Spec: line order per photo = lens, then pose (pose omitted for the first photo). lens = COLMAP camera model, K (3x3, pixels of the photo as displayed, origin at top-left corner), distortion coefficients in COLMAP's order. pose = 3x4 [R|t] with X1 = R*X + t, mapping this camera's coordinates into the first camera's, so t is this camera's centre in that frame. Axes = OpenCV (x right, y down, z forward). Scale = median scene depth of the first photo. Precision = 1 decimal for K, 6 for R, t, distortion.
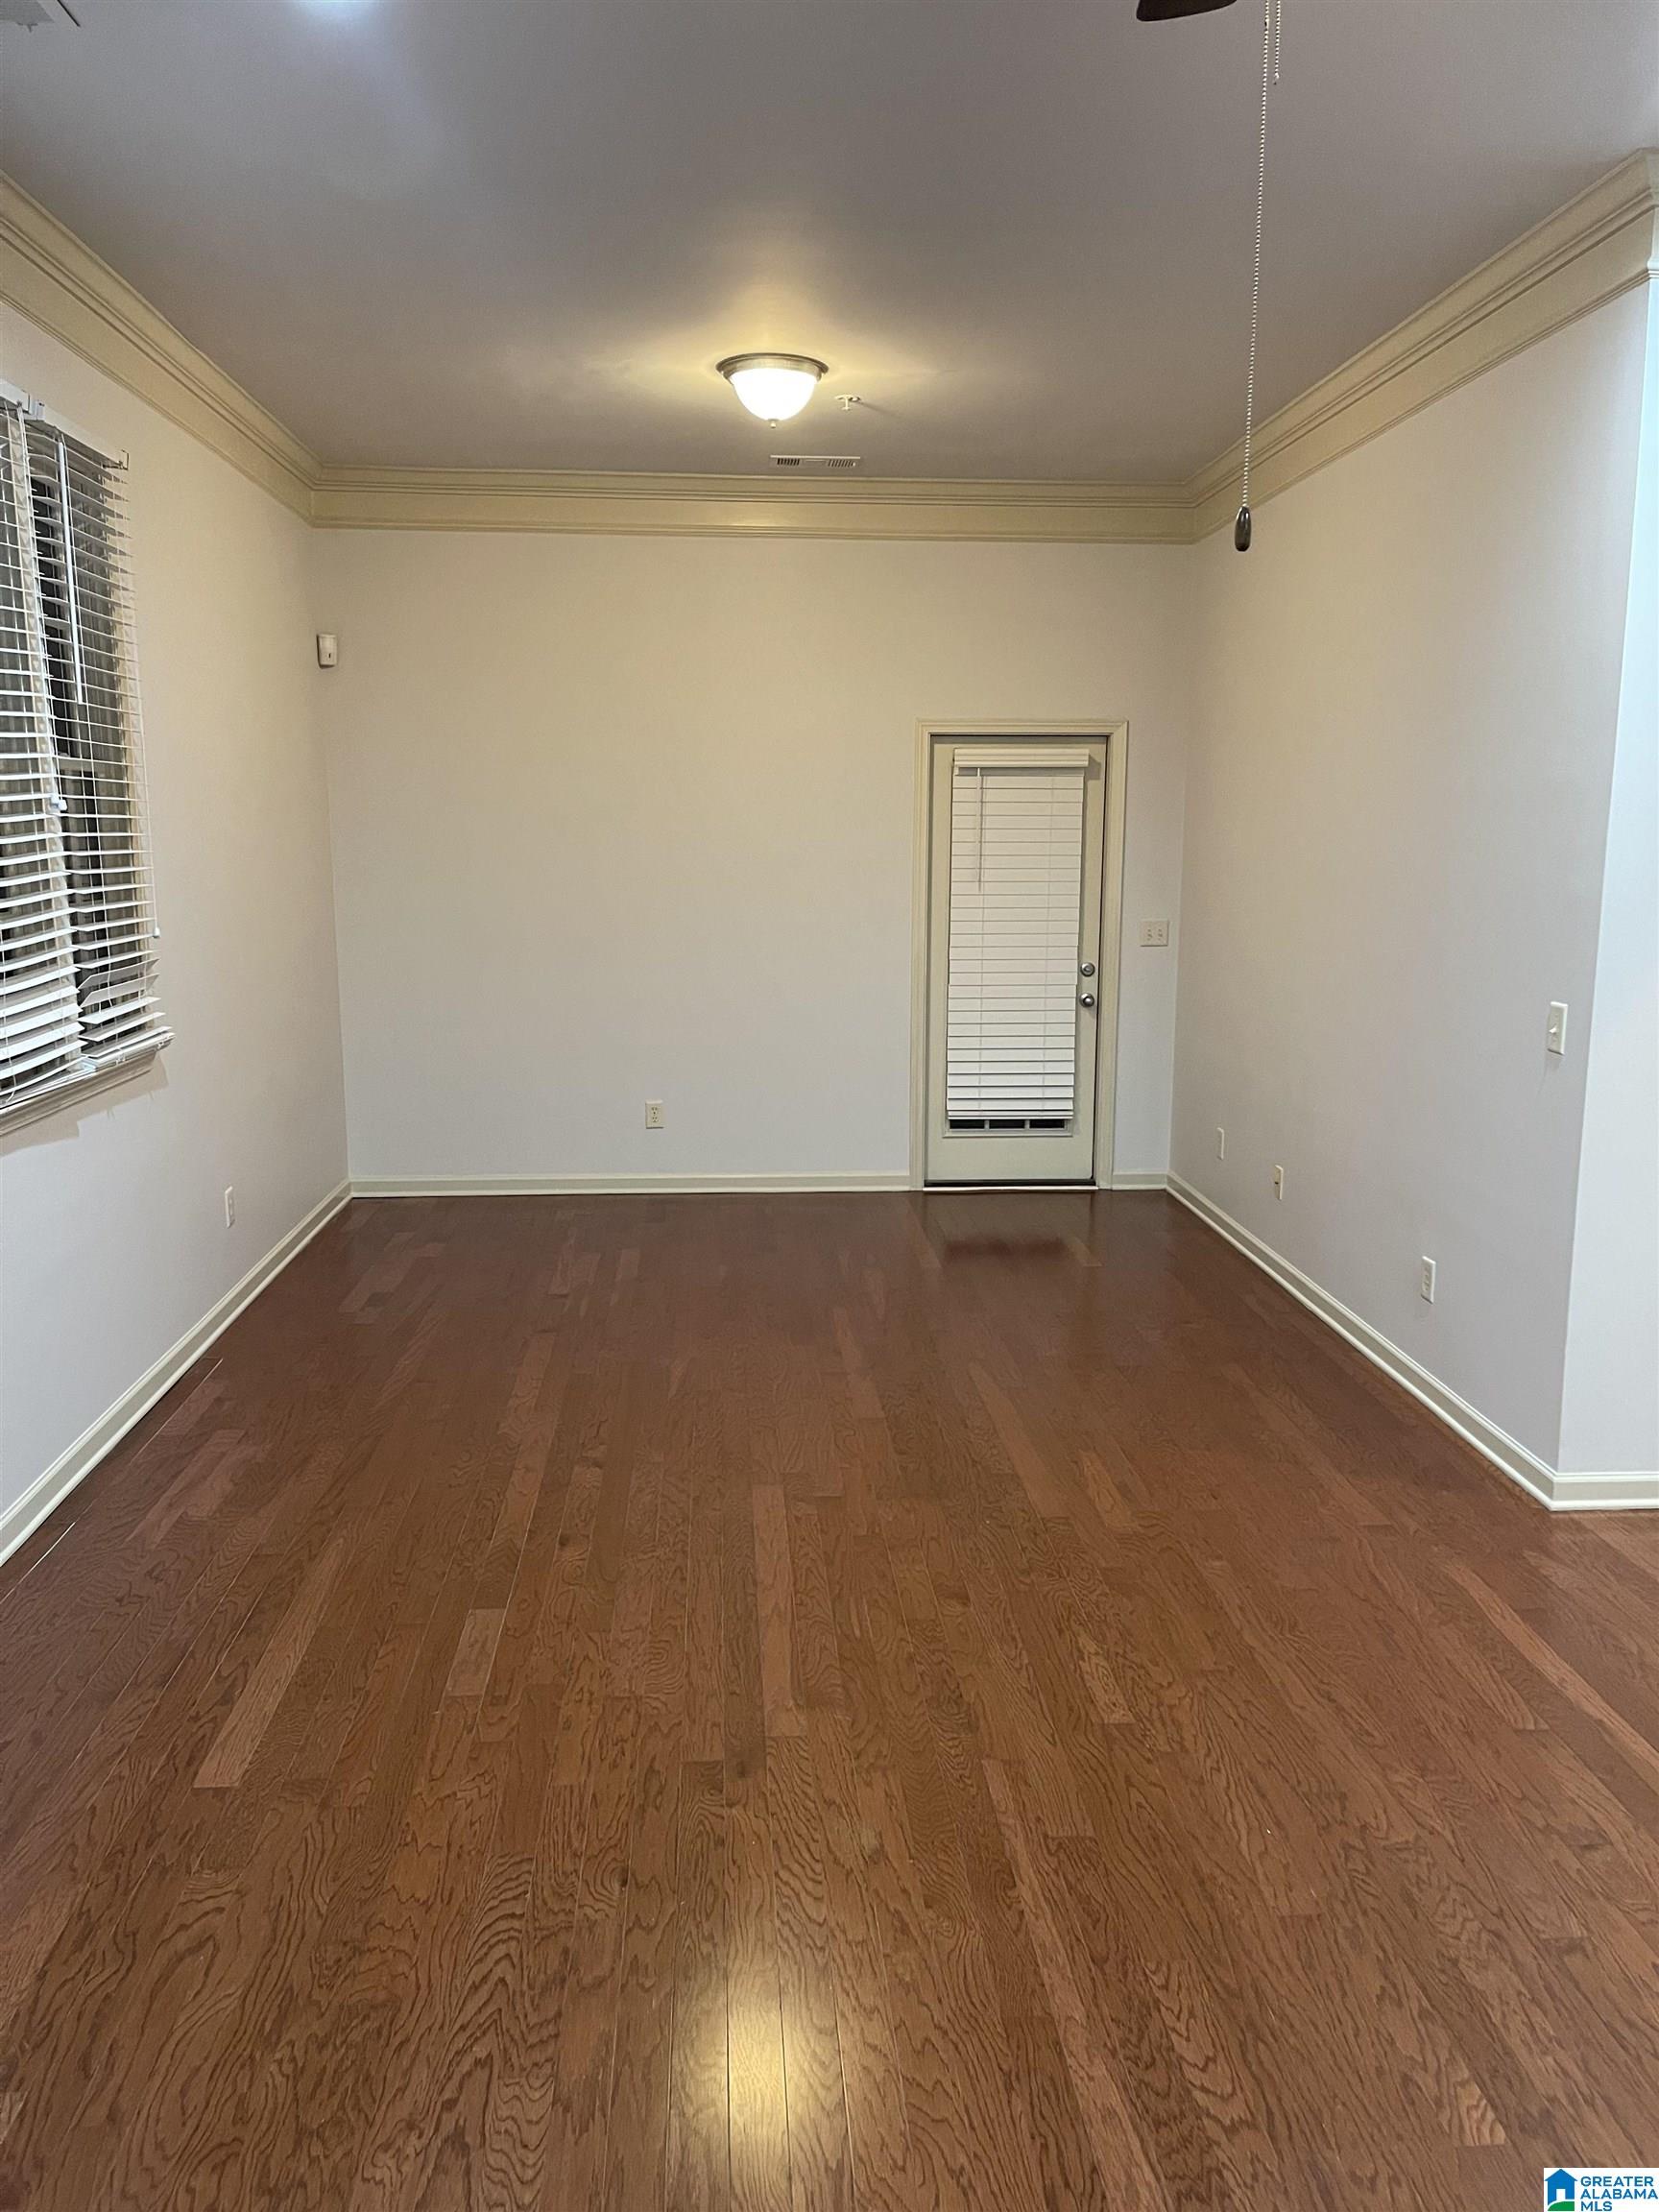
lens RADIAL K [[1681.7, 0, 819.7], [0, 1681.7, 1104.4], [0, 0, 1]] dist [0.067967, -0.084370]
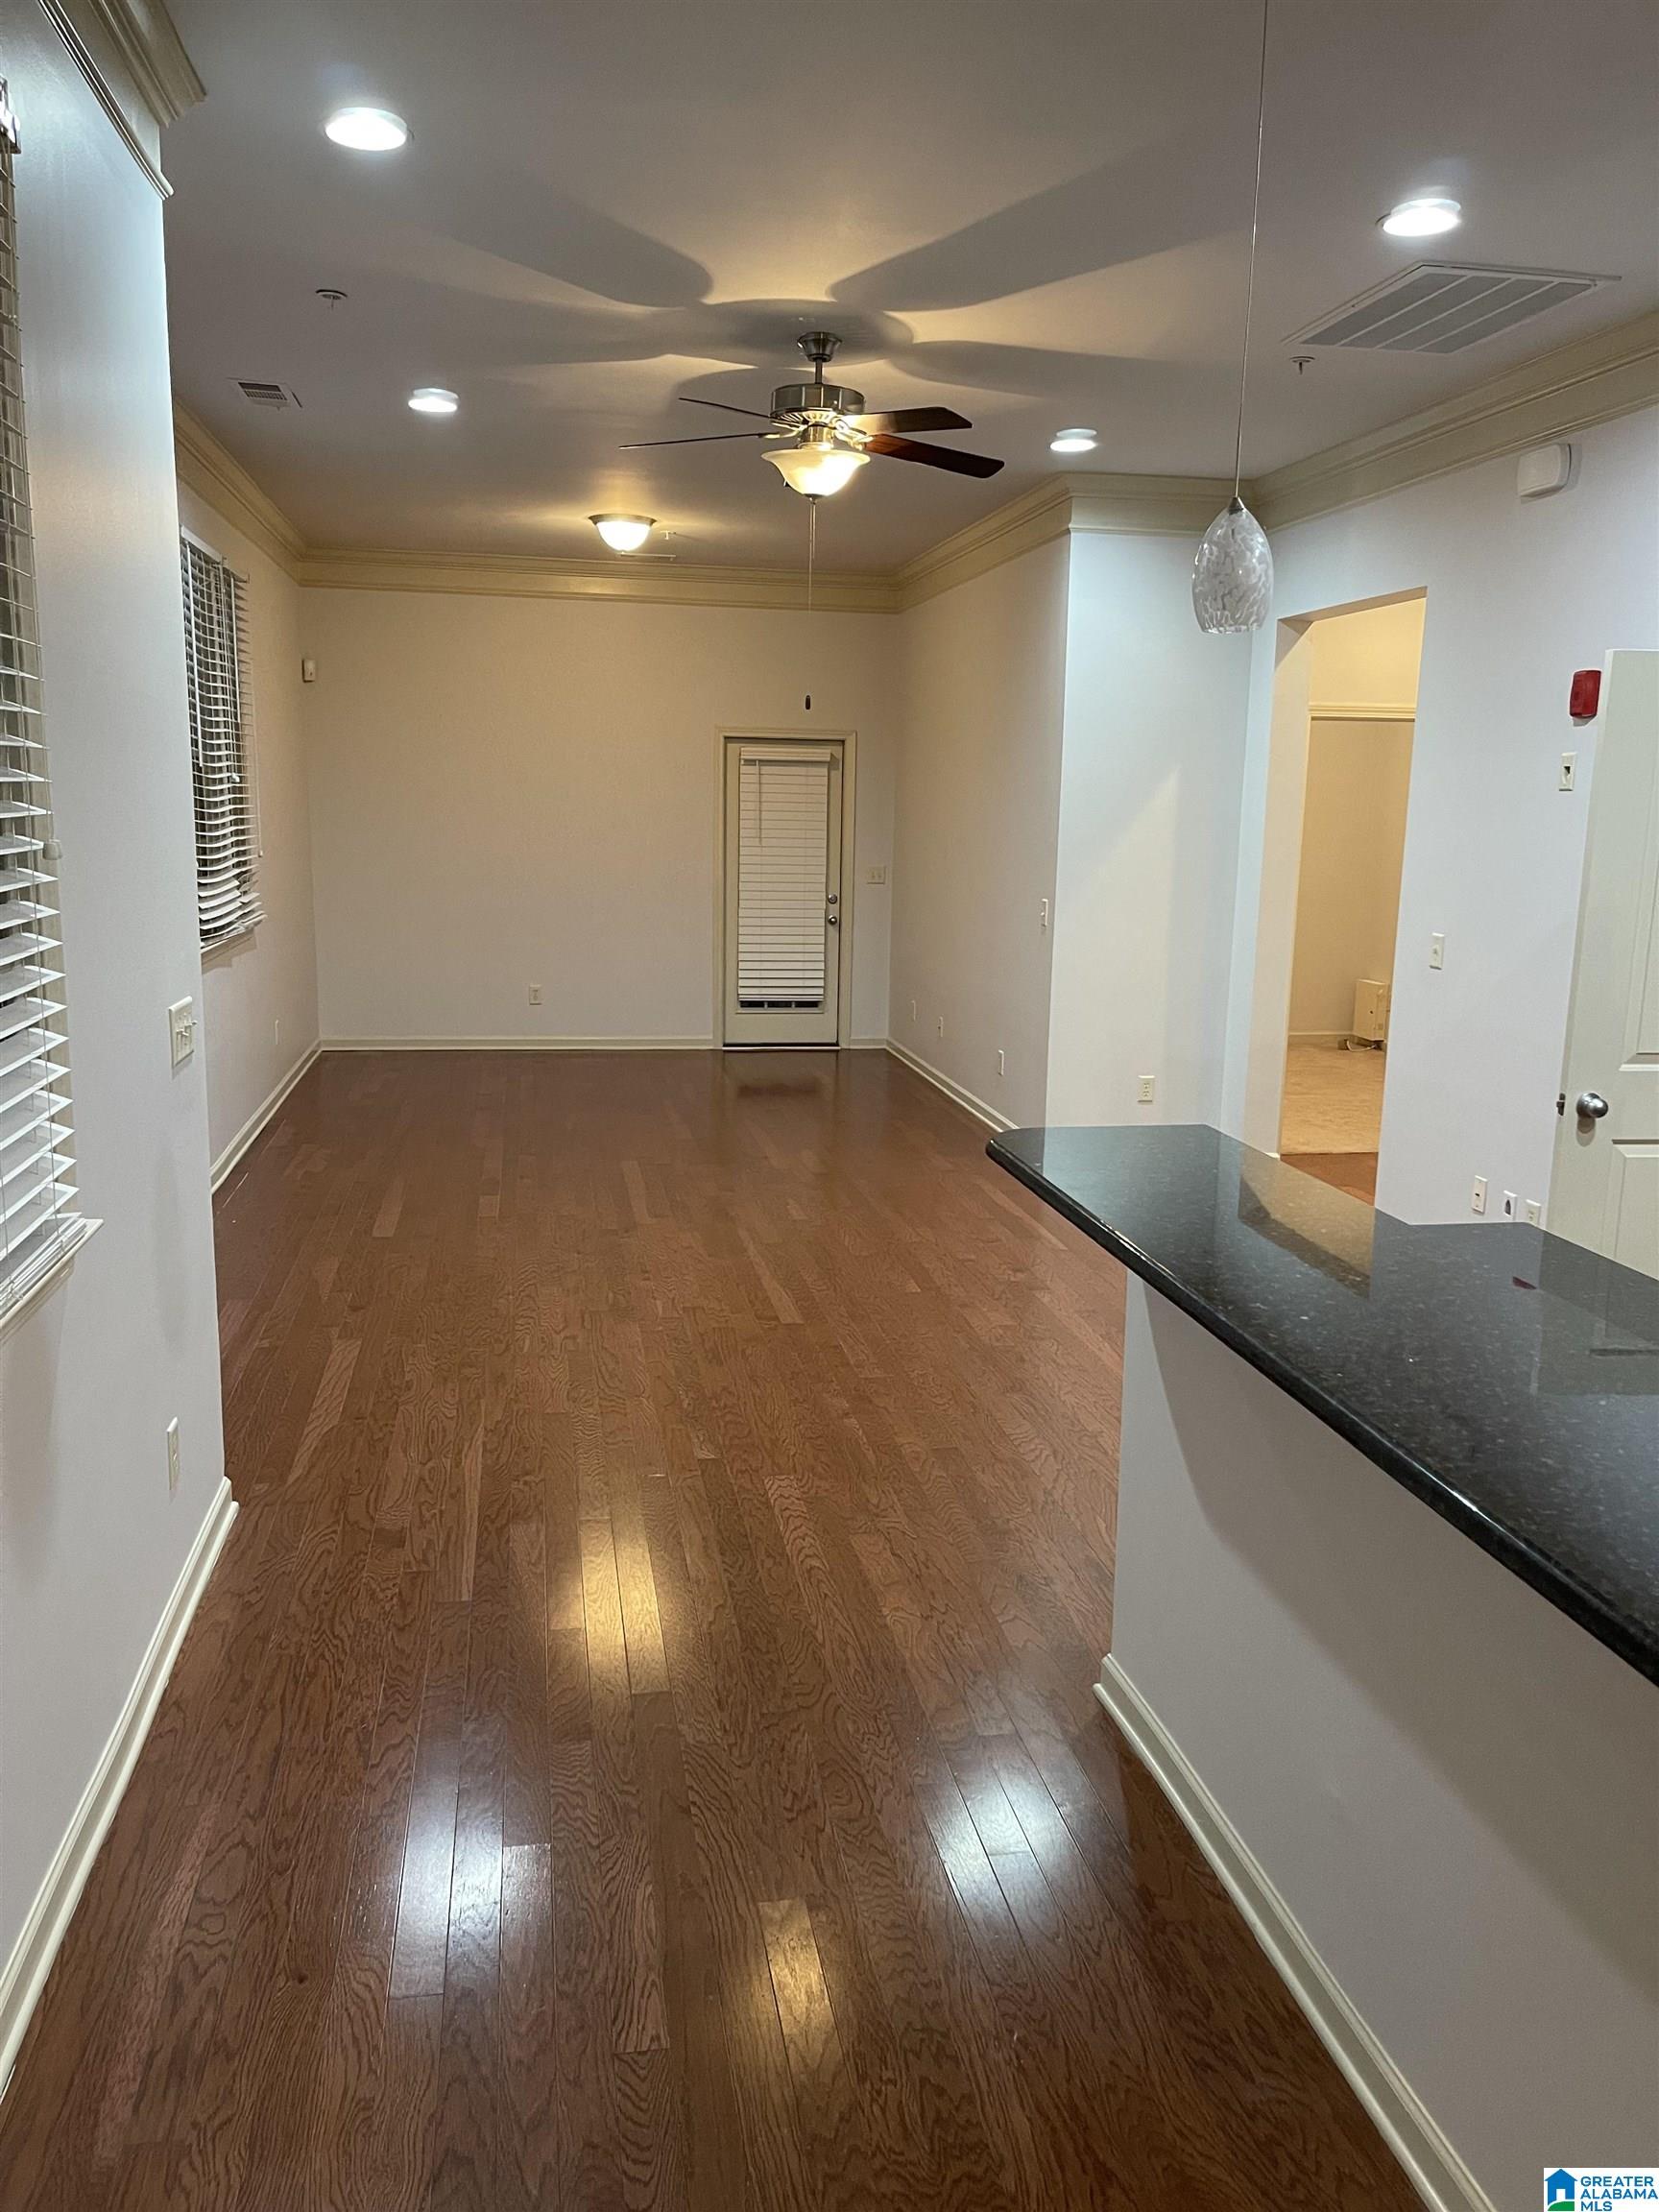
lens RADIAL K [[1681.7, 0, 837.7], [0, 1681.7, 1113.5], [0, 0, 1]] dist [0.067967, -0.084370]
pose [[0.992935, -0.005140, 0.118546, -0.012961], [0.002581, 0.999761, 0.021729, 0.077948], [-0.118629, -0.021269, 0.992711, -0.480892]]
